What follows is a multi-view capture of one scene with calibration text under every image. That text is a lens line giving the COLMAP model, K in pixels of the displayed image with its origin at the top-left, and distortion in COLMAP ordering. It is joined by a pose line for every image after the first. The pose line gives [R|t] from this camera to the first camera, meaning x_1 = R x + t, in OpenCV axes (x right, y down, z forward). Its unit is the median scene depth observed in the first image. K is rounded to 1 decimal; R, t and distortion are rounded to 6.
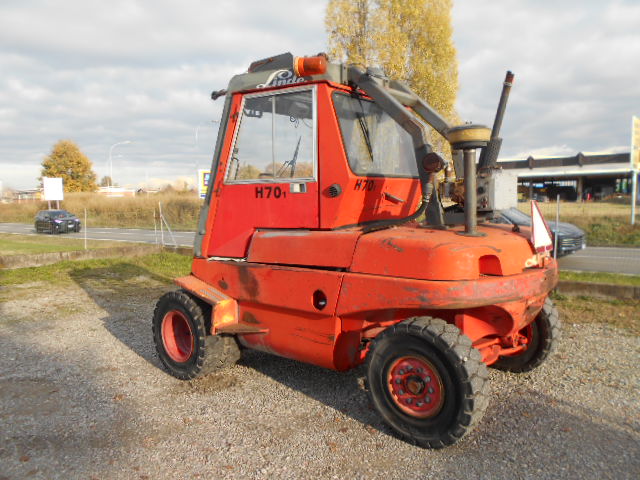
lens RADIAL K [[497.1, 0, 316.8], [0, 497.1, 238.9], [0, 0, 1]] dist [0.004103, 0.006603]
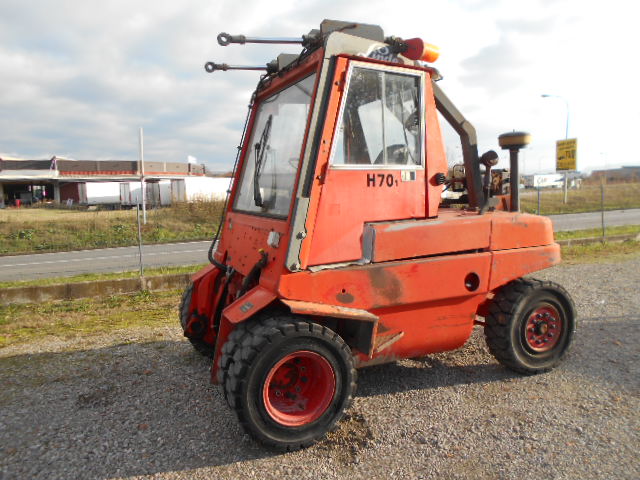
lens RADIAL K [[497.1, 0, 320.2], [0, 497.1, 240.8], [0, 0, 1]] dist [0.004103, 0.006603]
pose [[0.438479, -0.085267, 0.894688, -0.983162], [0.094514, 0.994344, 0.048444, -0.041944], [-0.893758, 0.063319, 0.444058, 0.746752]]
